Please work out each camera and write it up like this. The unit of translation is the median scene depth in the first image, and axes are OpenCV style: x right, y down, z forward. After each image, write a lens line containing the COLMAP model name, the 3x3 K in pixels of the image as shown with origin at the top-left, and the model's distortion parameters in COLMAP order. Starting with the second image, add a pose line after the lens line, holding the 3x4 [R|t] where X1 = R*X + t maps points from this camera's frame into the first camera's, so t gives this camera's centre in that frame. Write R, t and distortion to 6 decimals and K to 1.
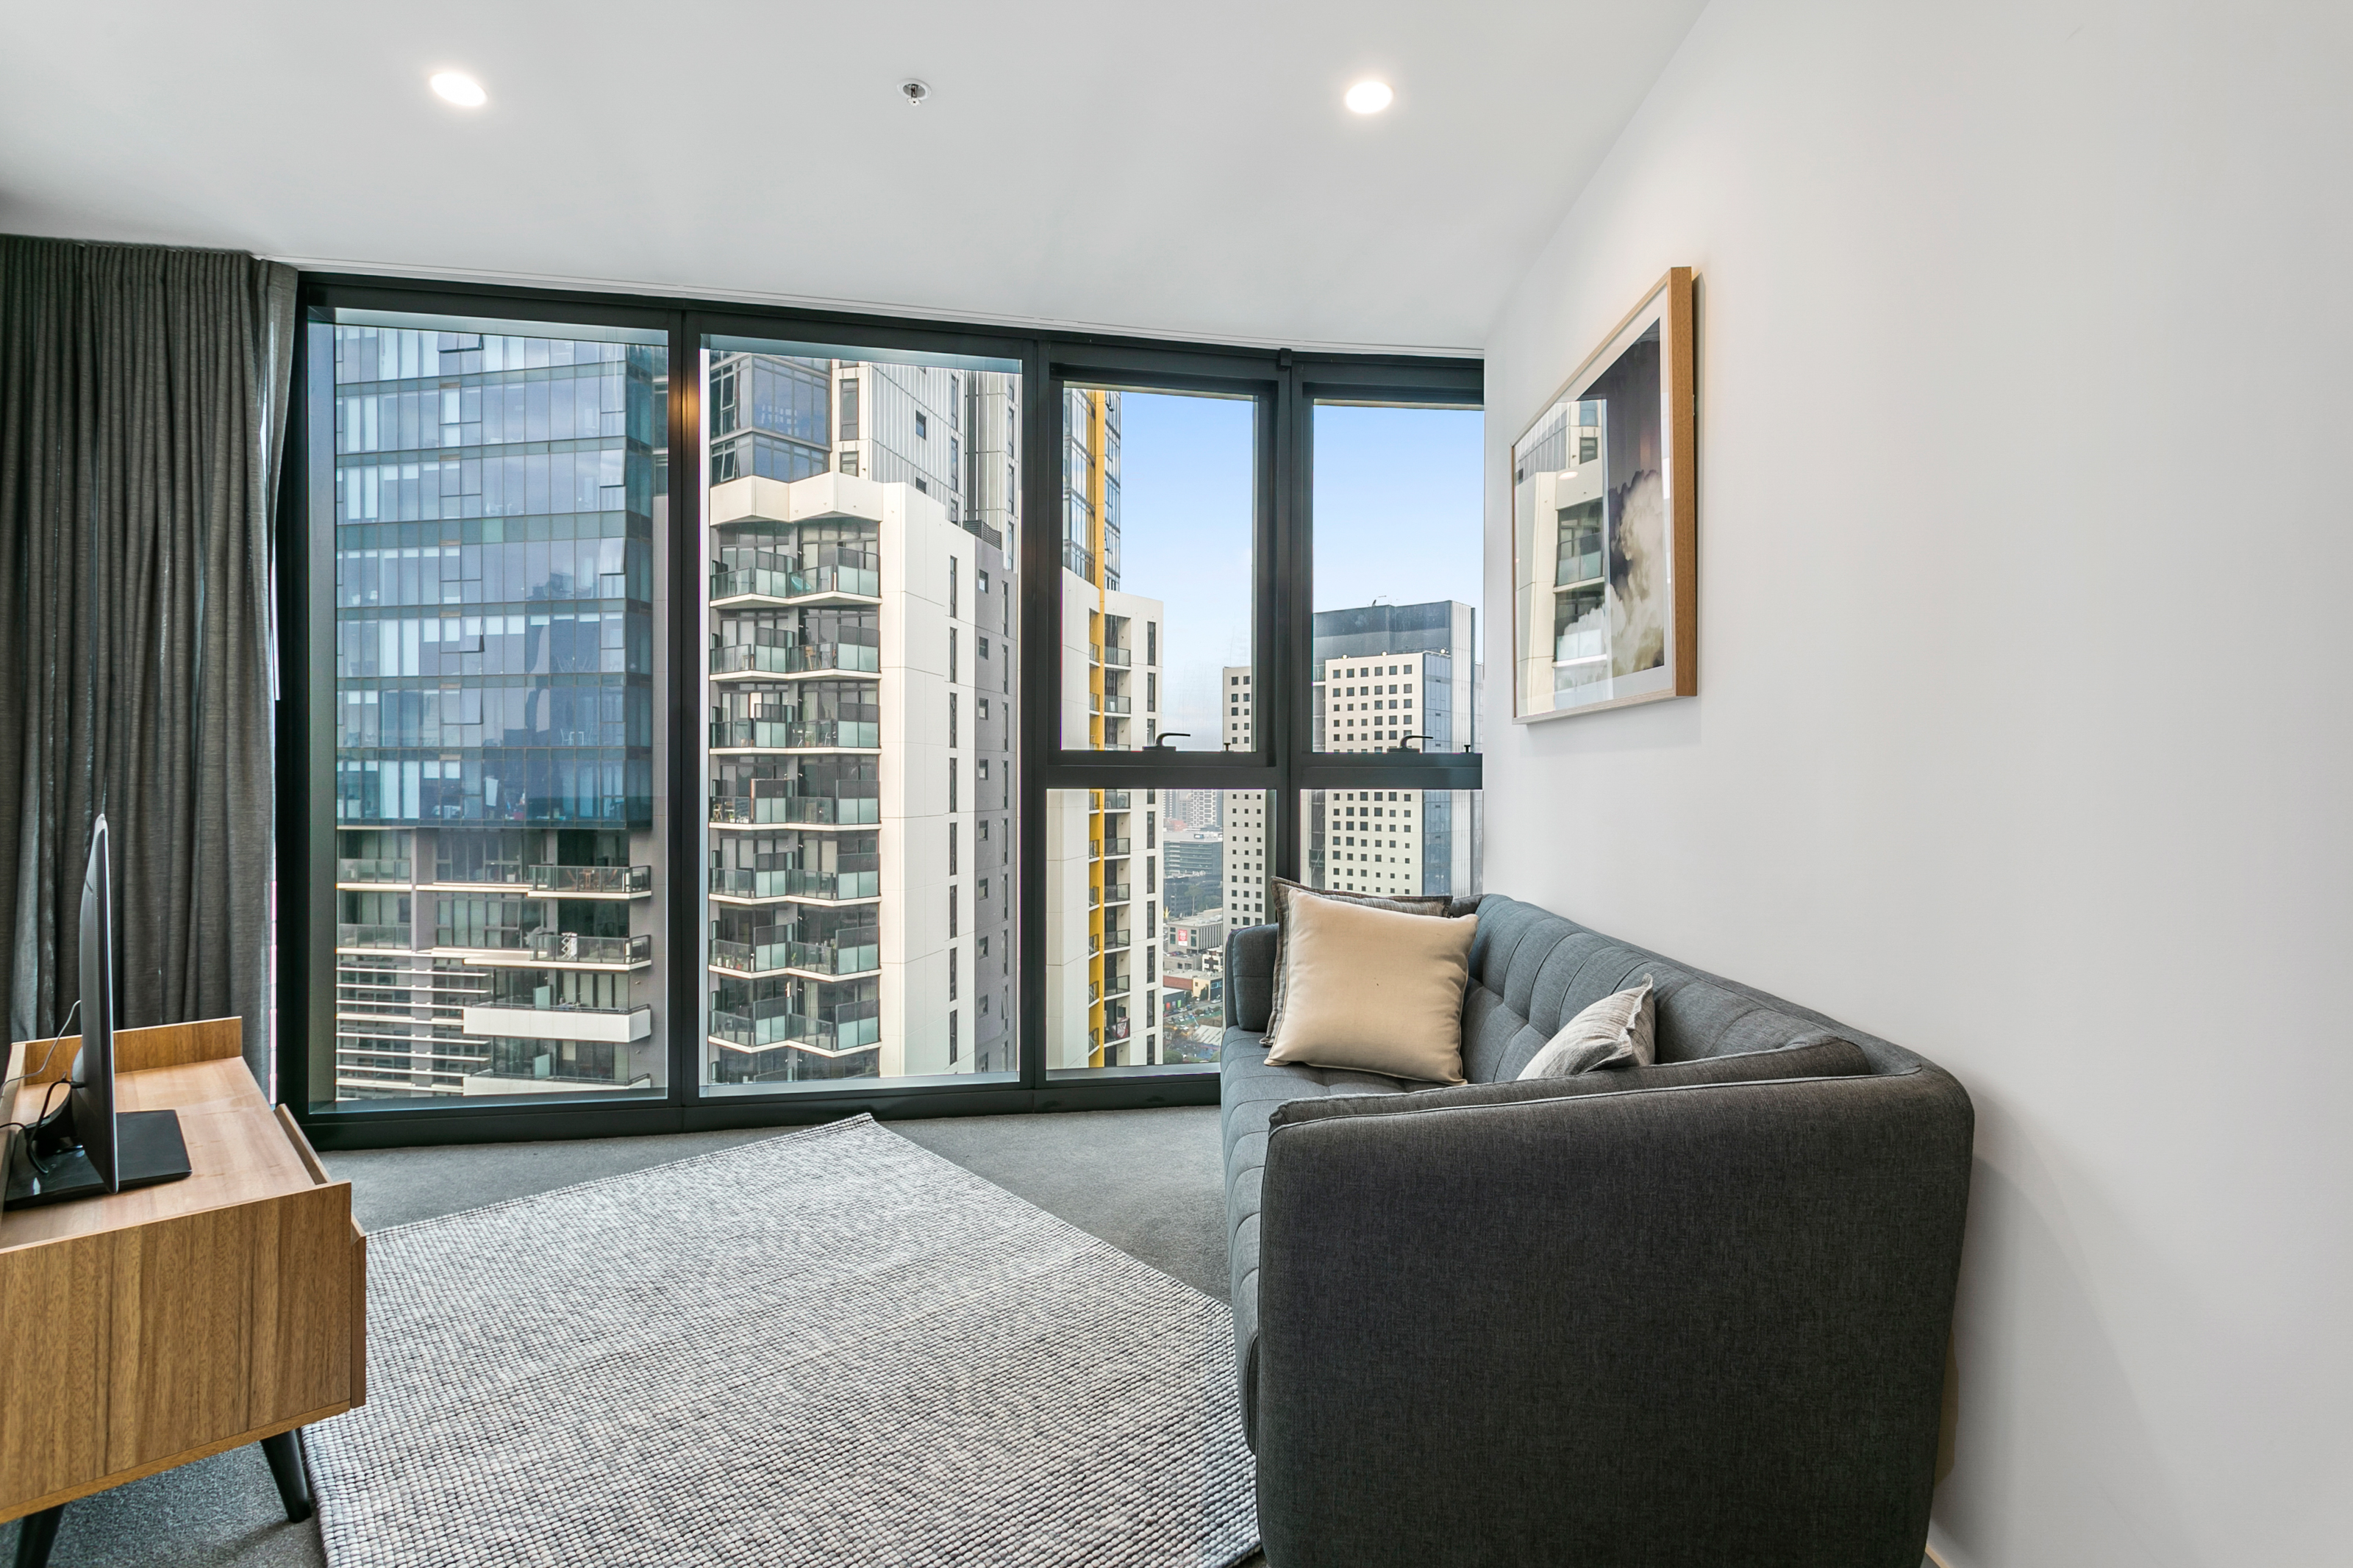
lens RADIAL K [[1117.0, 0, 1192.5], [0, 1117.0, 786.1], [0, 0, 1]] dist [0.000774, 0.000405]
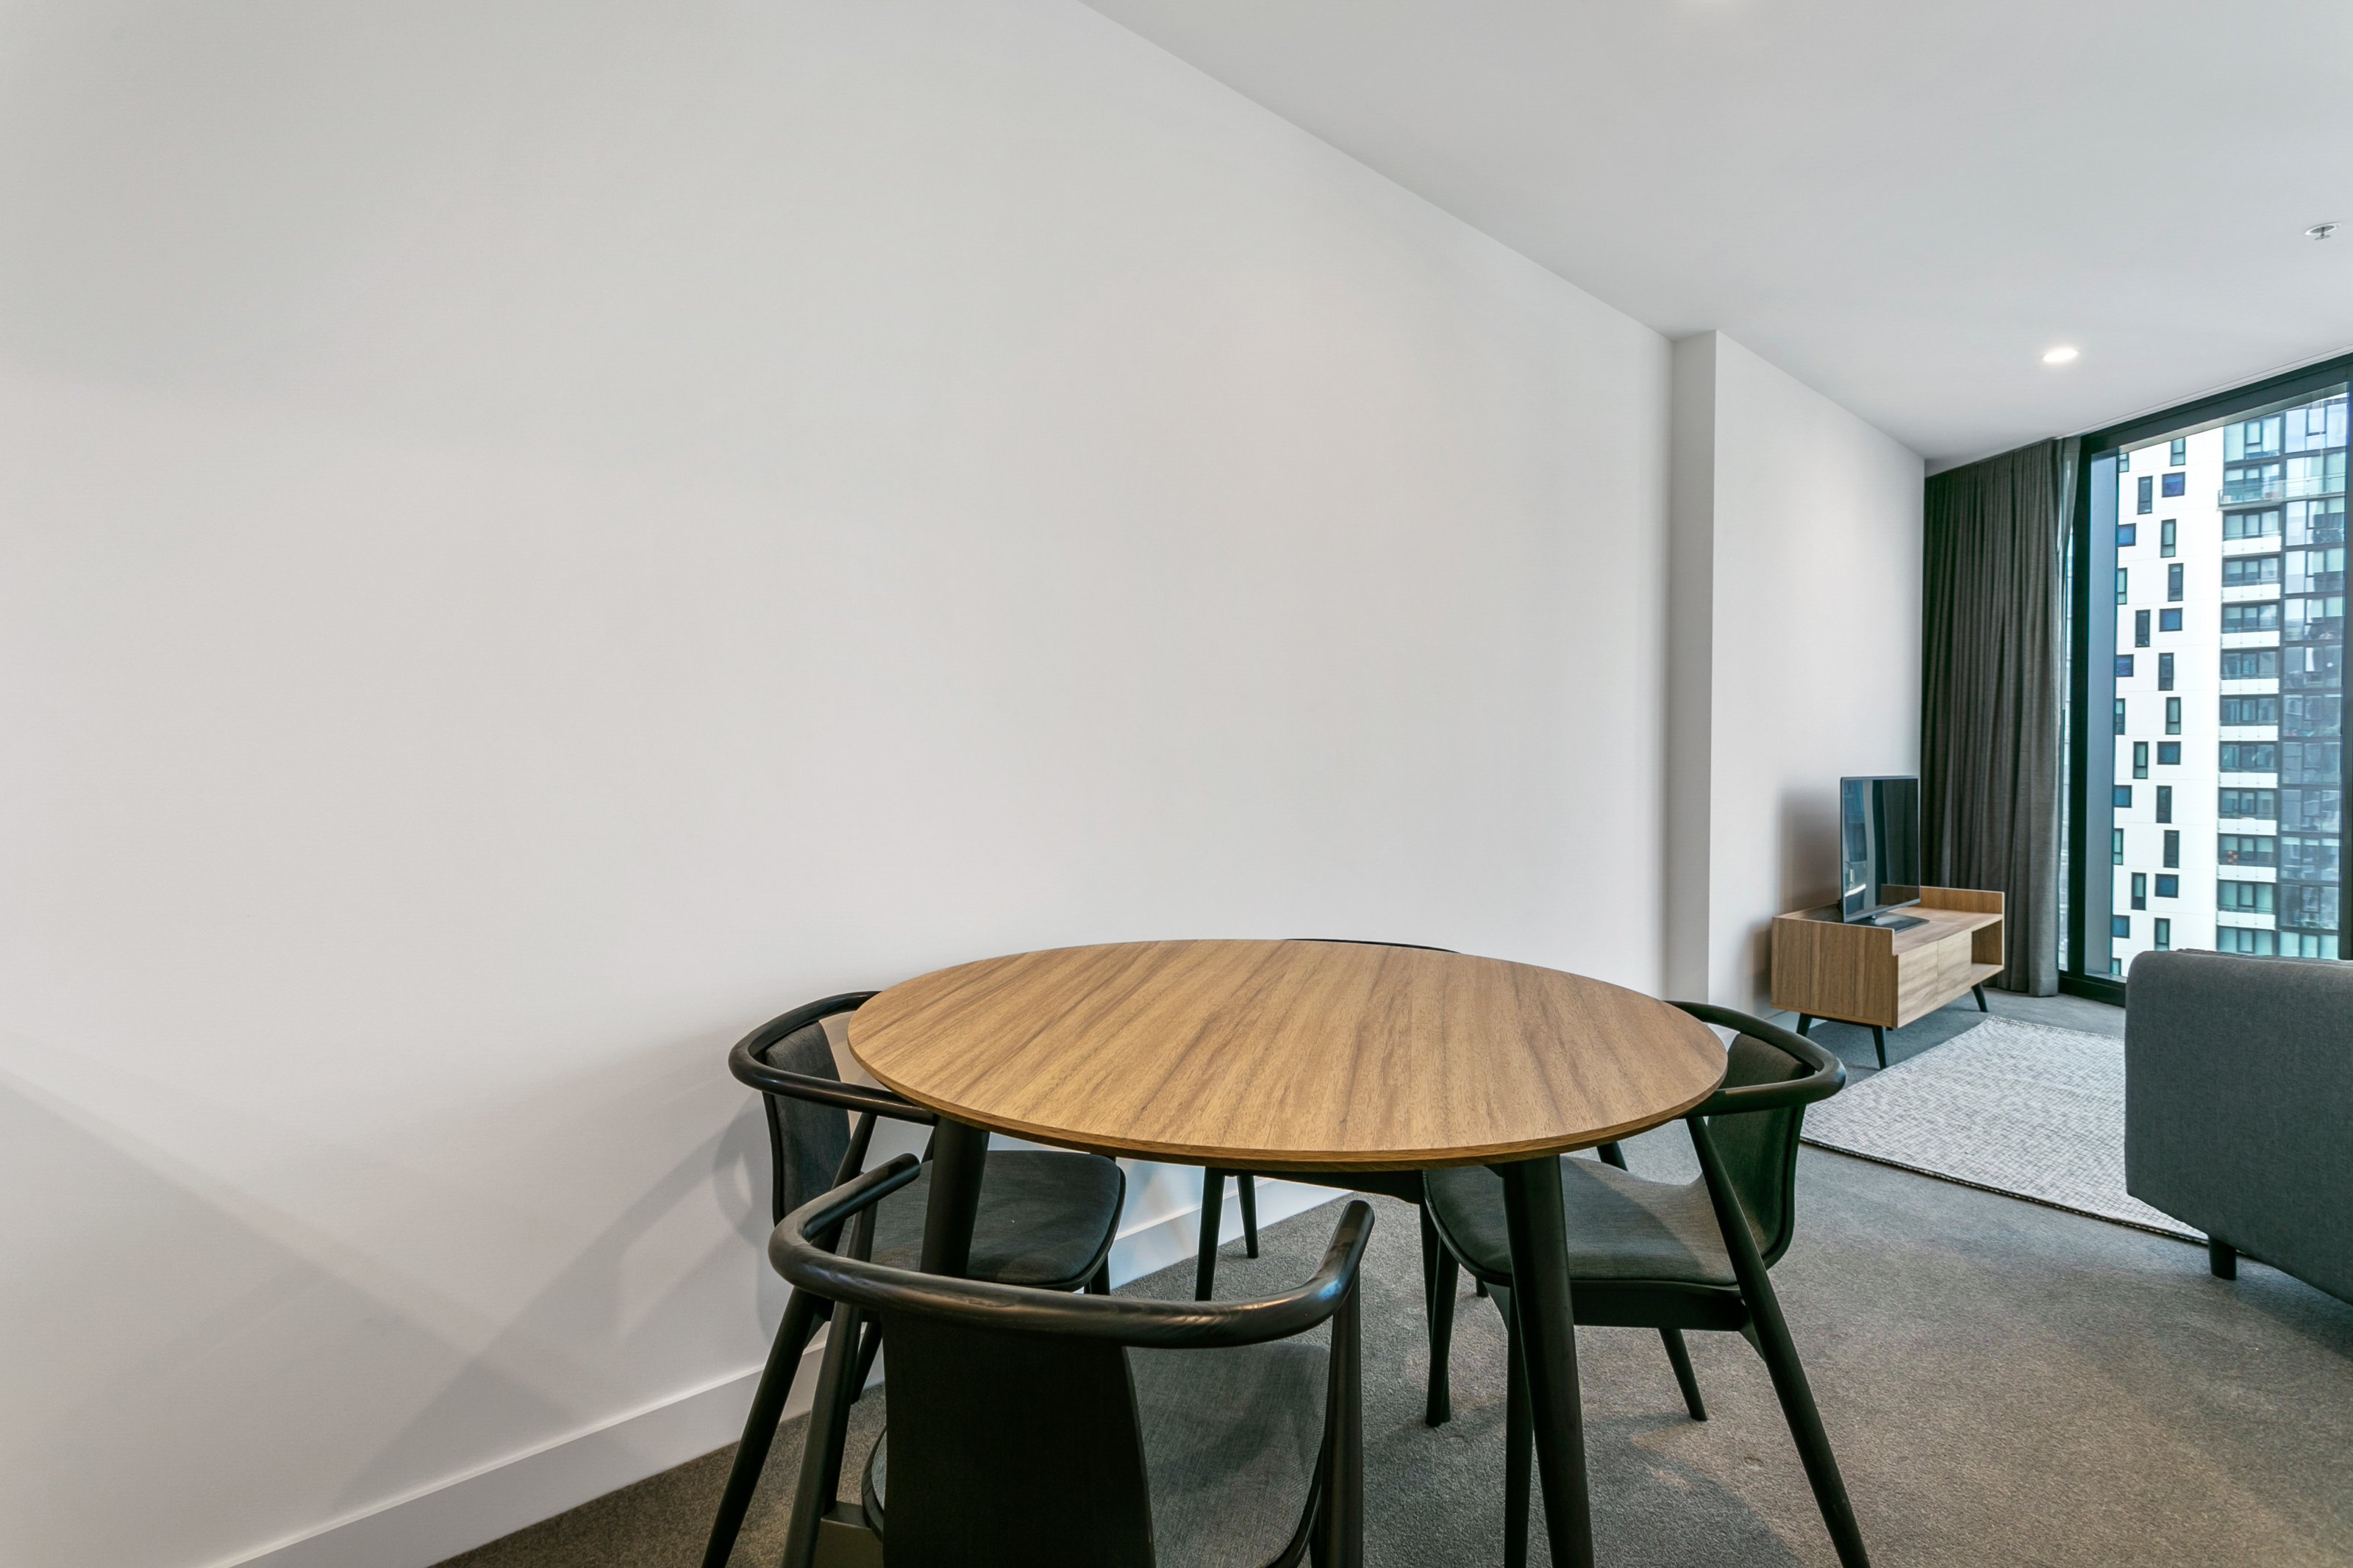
lens RADIAL K [[1117.0, 0, 1178.2], [0, 1117.0, 782.5], [0, 0, 1]] dist [0.000774, 0.000405]
pose [[-0.040220, 0.020424, -0.998982, 2.207208], [-0.007823, 0.999754, 0.020754, 0.013024], [0.999160, 0.008650, -0.040050, -0.545452]]
